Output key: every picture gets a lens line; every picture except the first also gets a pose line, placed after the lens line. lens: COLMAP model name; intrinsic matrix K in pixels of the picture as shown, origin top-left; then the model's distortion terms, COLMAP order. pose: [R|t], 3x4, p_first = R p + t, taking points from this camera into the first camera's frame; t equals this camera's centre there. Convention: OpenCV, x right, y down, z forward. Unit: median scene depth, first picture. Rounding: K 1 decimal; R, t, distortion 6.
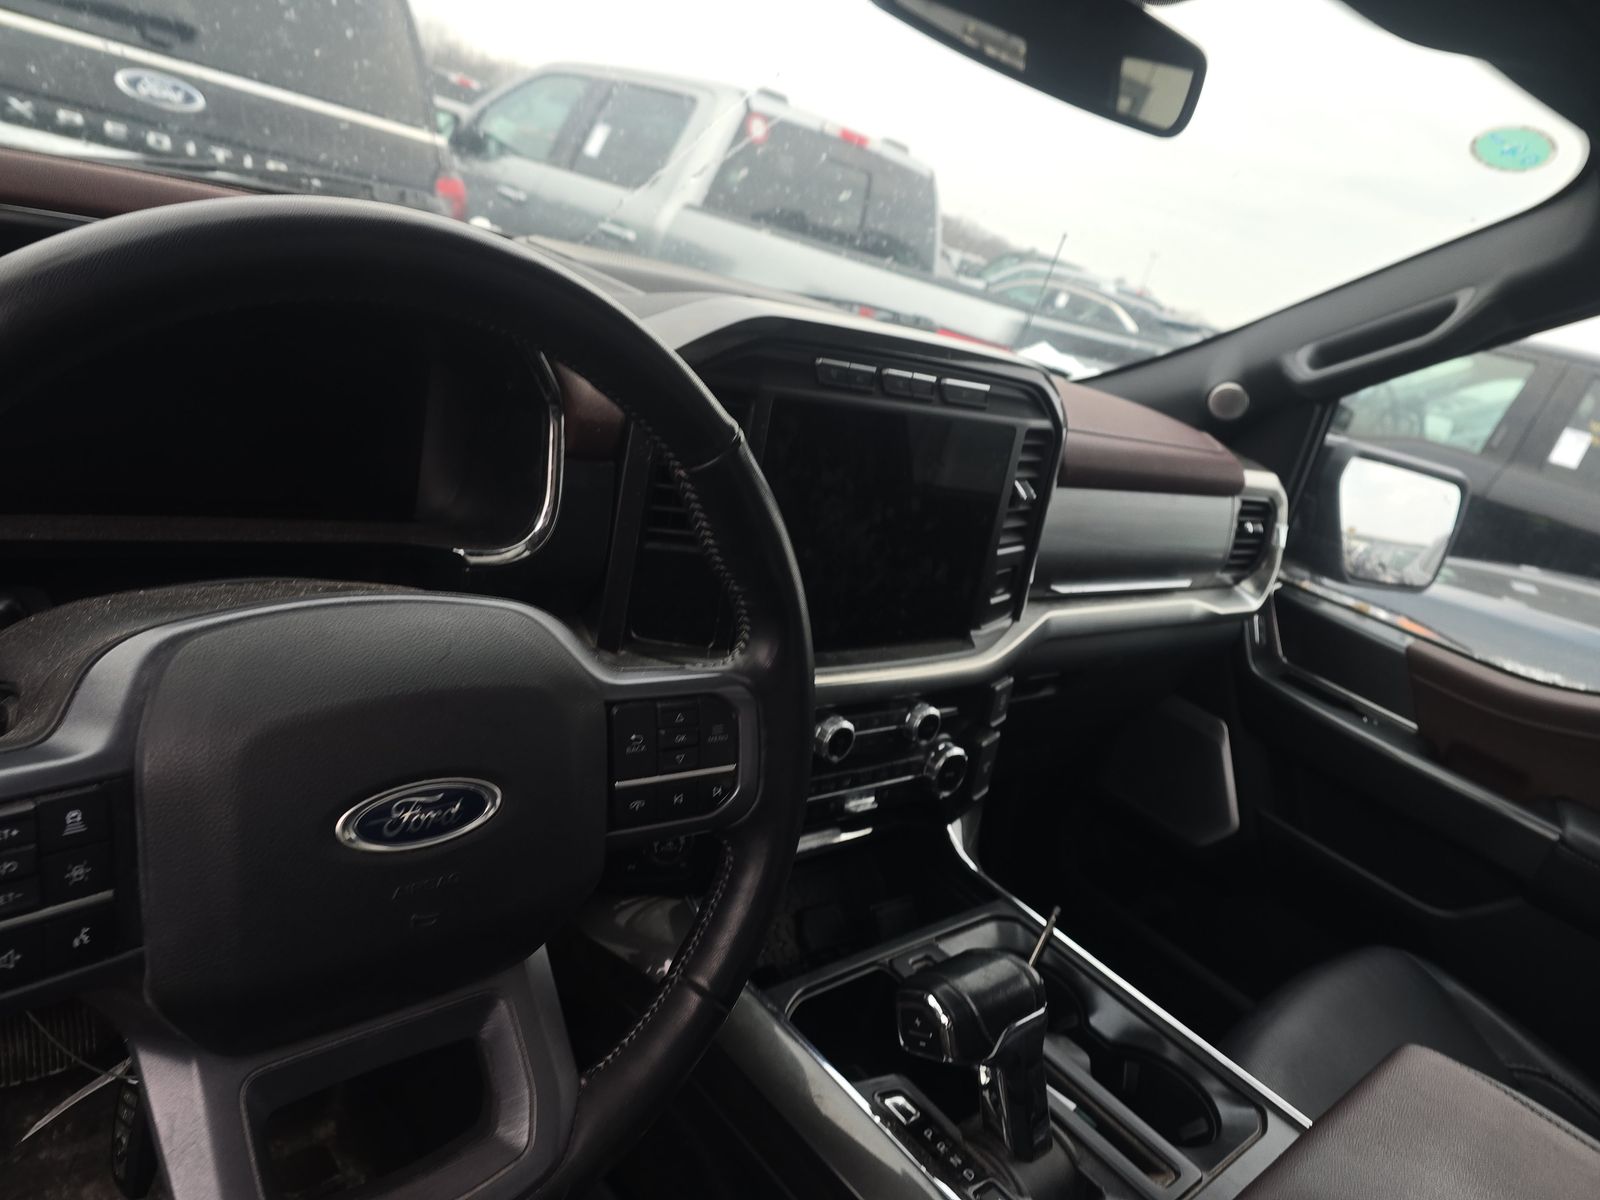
lens RADIAL K [[1092.3, 0, 800.0], [0, 1092.3, 600.0], [0, 0, 1]] dist [0.025834, -0.001305]
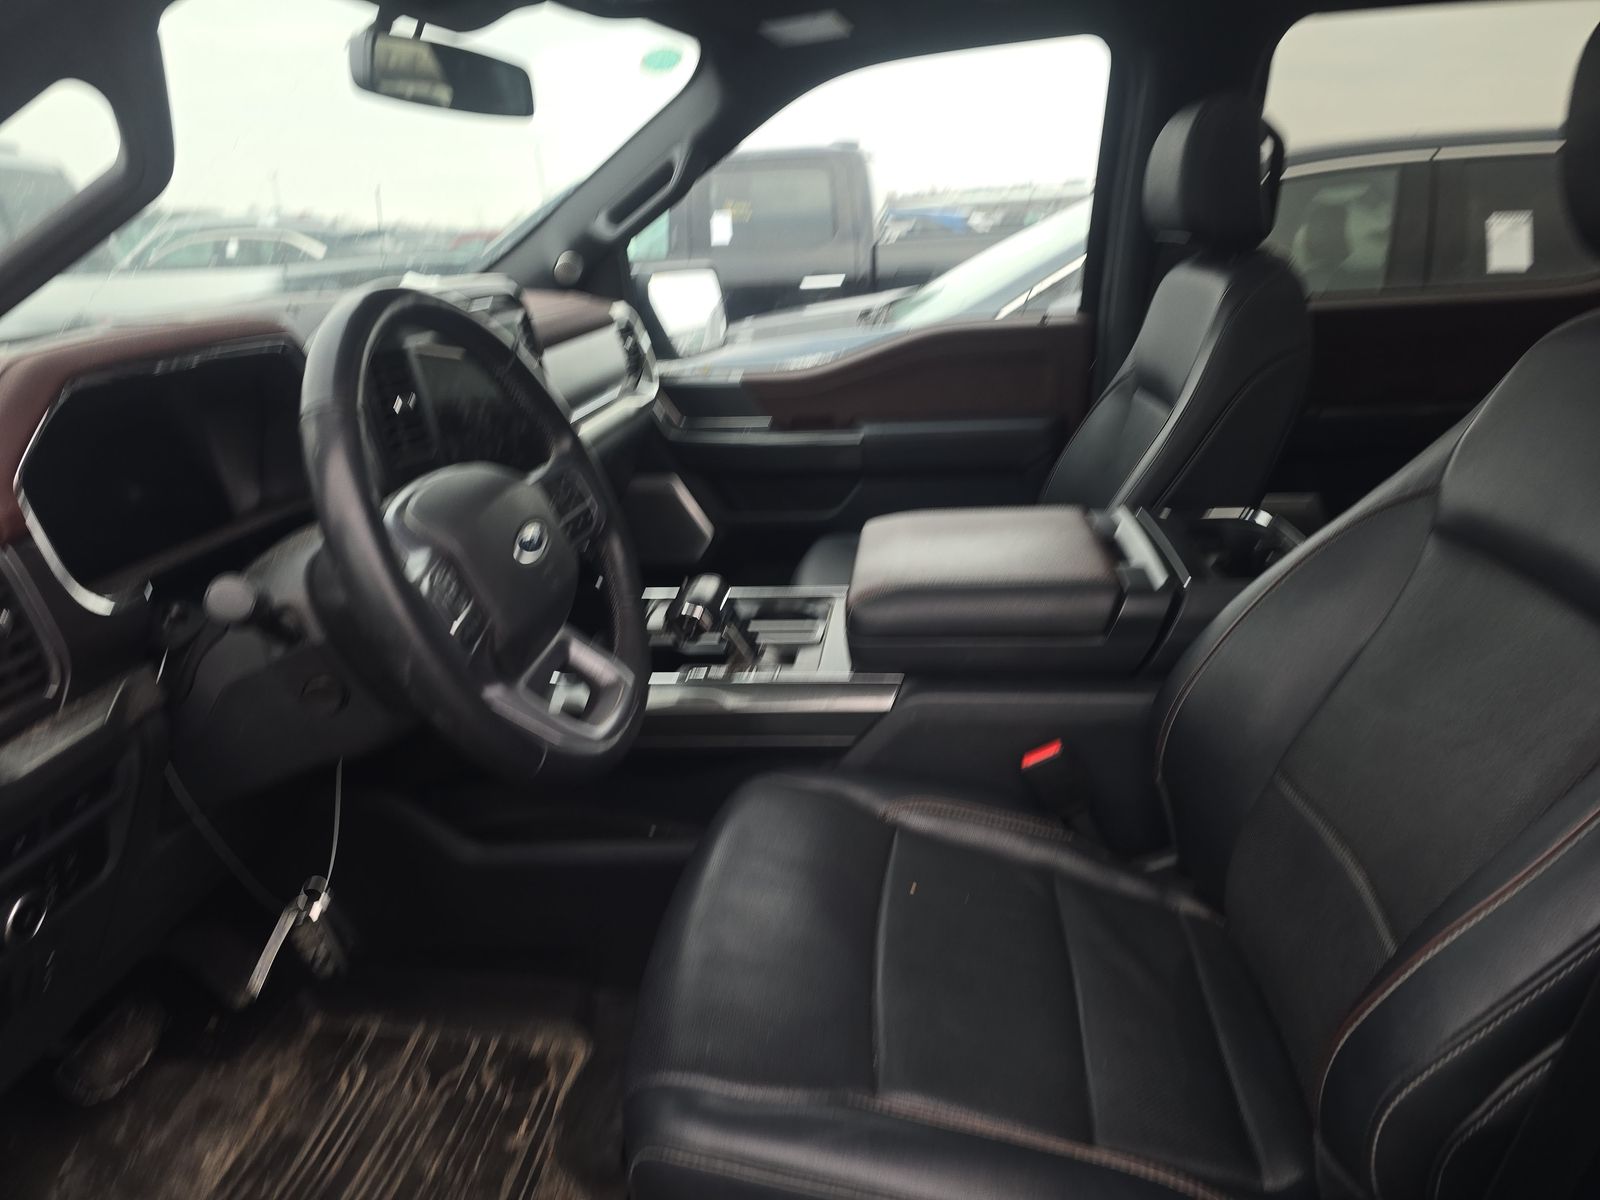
lens RADIAL K [[1062.3, 0, 800.0], [0, 1062.3, 600.0], [0, 0, 1]] dist [0.085353, 0.000524]
pose [[0.709675, -0.497222, 0.499131, -0.308940], [0.451557, 0.864826, 0.219485, 0.020562], [-0.540794, 0.069623, 0.838269, -0.303099]]
